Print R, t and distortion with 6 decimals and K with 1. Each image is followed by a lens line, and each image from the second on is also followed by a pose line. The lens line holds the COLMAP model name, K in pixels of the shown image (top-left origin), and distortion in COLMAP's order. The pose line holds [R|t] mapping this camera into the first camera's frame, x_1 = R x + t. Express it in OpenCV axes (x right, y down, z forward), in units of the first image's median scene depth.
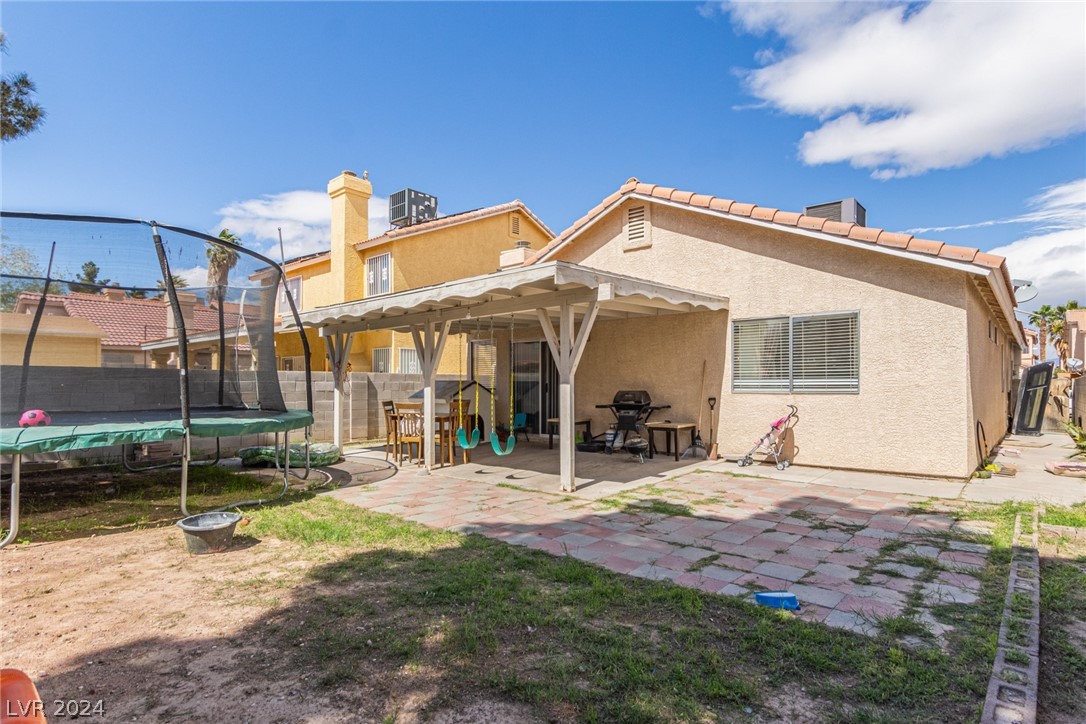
lens RADIAL K [[562.5, 0, 548.8], [0, 562.5, 366.3], [0, 0, 1]] dist [0.016108, -0.000744]
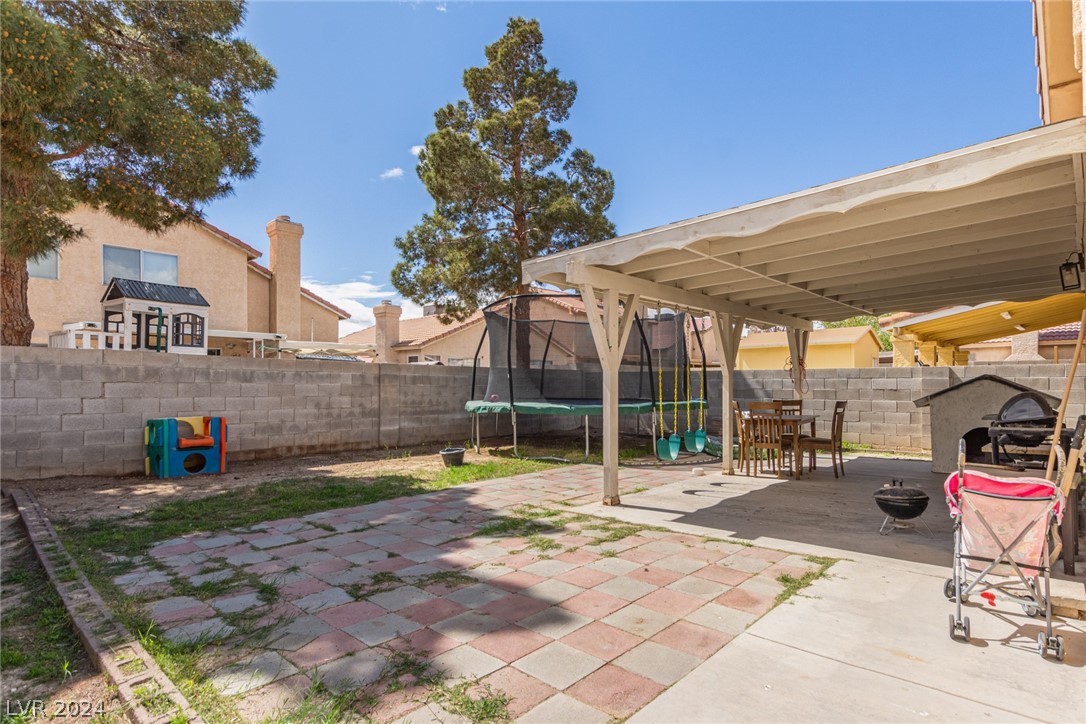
lens RADIAL K [[562.5, 0, 549.9], [0, 562.5, 369.4], [0, 0, 1]] dist [0.016108, -0.000744]
pose [[-0.037535, -0.027184, -0.998925, 0.623988], [0.035479, 0.998963, -0.028518, 0.024317], [0.998665, -0.036511, -0.036532, 0.648437]]
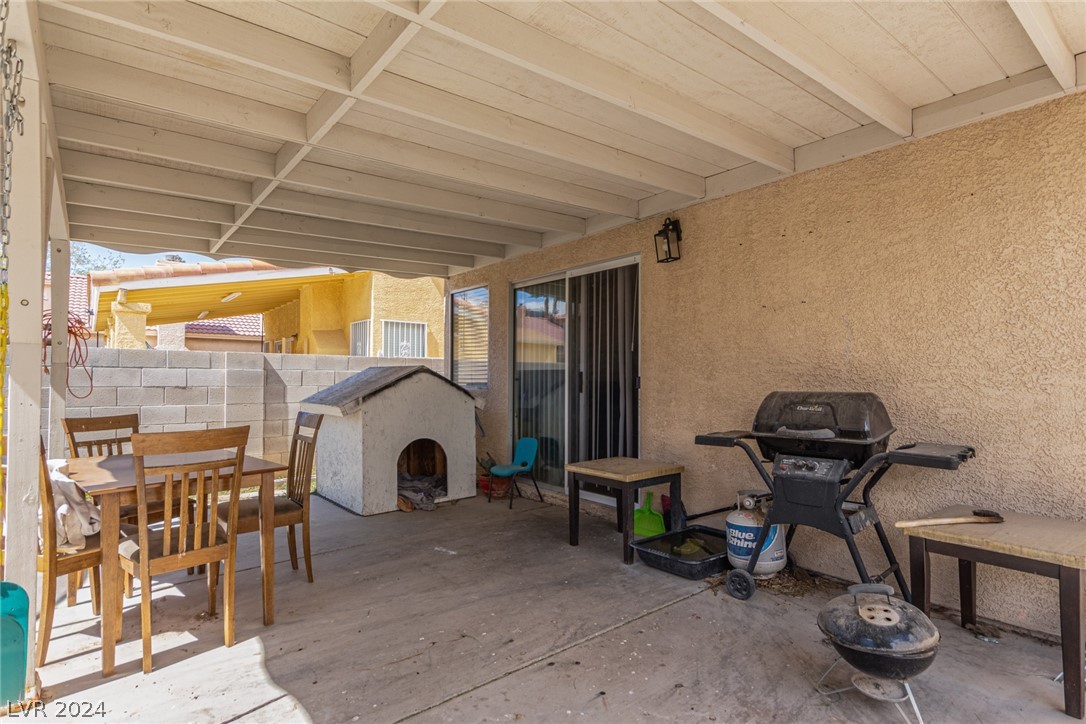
lens RADIAL K [[562.5, 0, 544.5], [0, 562.5, 363.9], [0, 0, 1]] dist [0.016108, -0.000744]
pose [[0.984250, -0.001857, -0.176771, 0.056468], [0.002730, 0.999985, 0.004700, 0.026434], [0.176759, -0.005109, 0.984241, 0.683616]]
